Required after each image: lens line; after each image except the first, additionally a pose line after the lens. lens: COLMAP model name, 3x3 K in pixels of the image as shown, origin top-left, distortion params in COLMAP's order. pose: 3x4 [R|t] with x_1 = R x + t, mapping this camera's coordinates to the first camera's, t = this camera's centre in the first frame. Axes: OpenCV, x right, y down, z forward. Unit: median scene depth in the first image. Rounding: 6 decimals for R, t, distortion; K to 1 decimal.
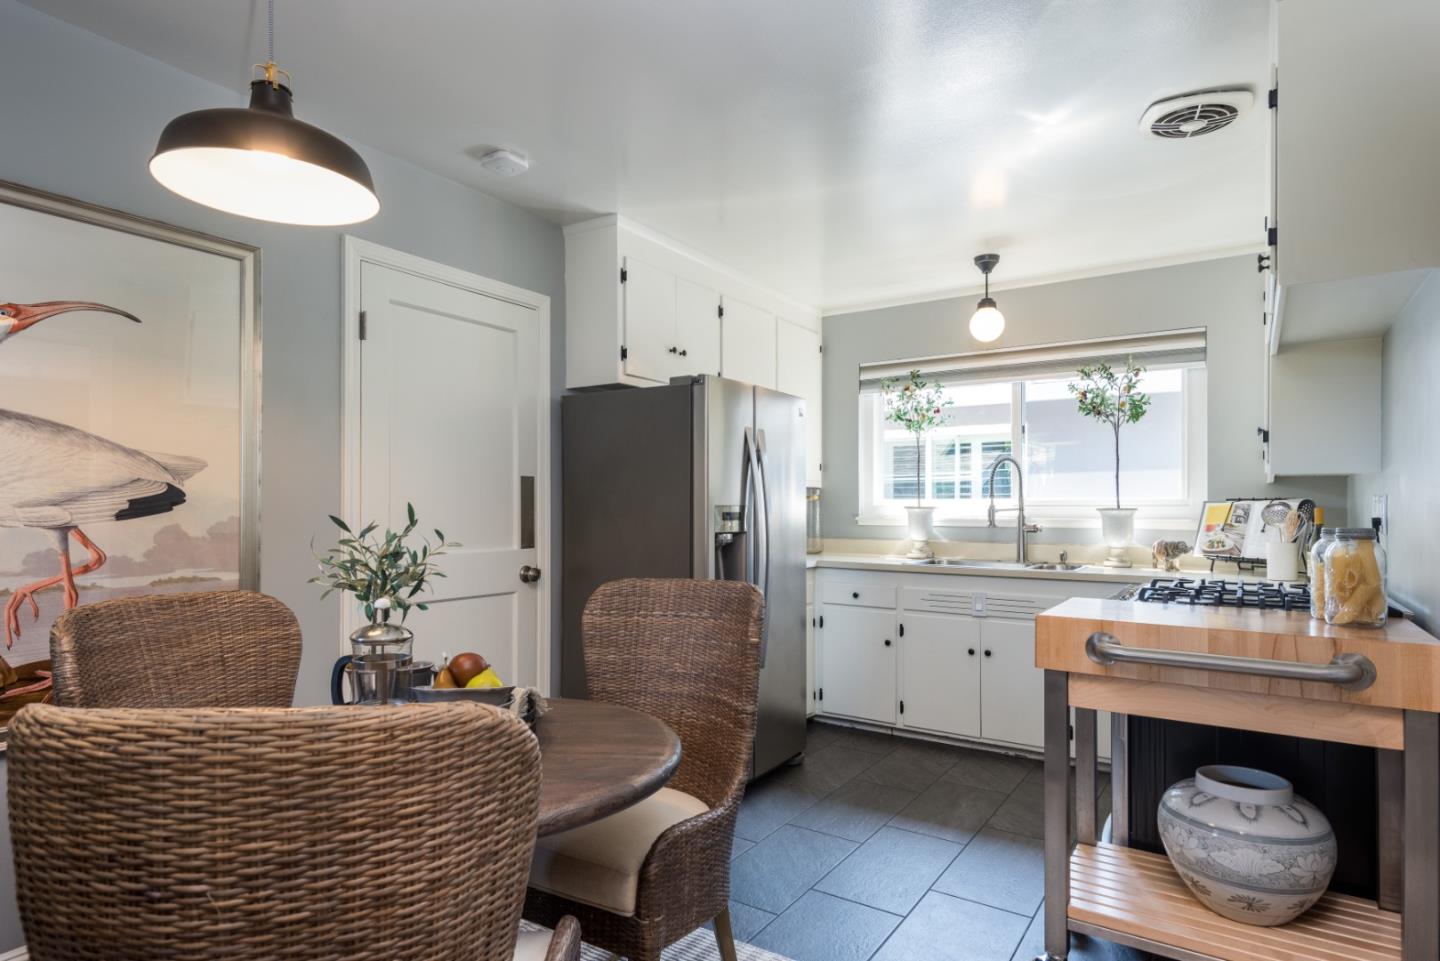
lens RADIAL K [[756.7, 0, 736.8], [0, 756.7, 499.3], [0, 0, 1]] dist [0.023567, -0.002447]
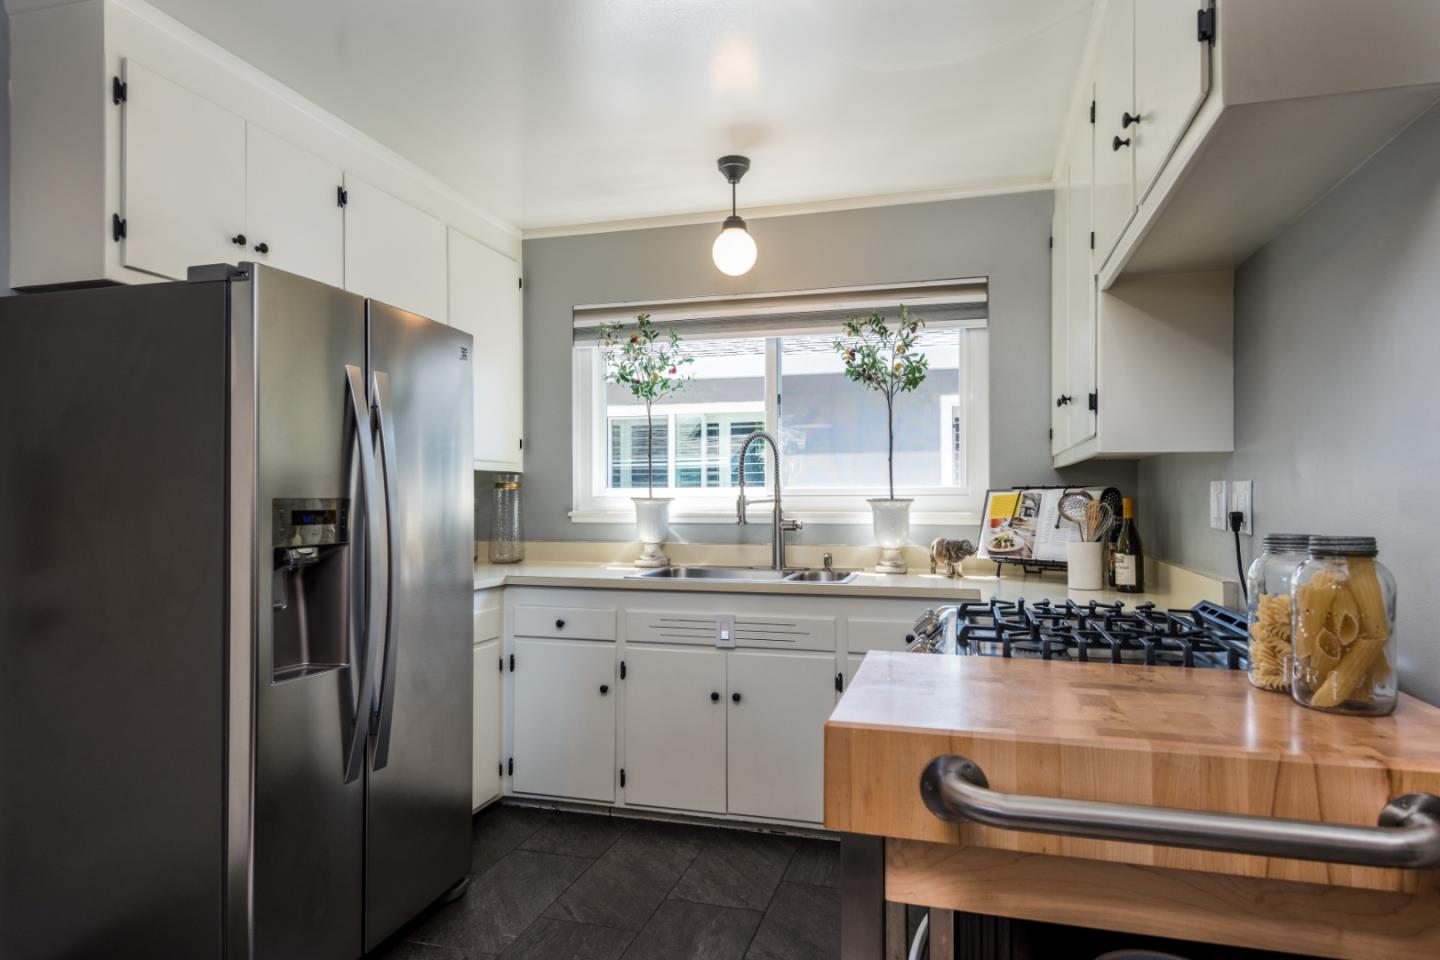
lens RADIAL K [[915.2, 0, 720.0], [0, 915.2, 486.1], [0, 0, 1]] dist [0.019054, -0.003963]
pose [[0.955136, -0.000381, 0.296169, 0.049017], [0.001032, 0.999997, -0.002040, 0.000159], [-0.296167, 0.002254, 0.955134, 0.145469]]
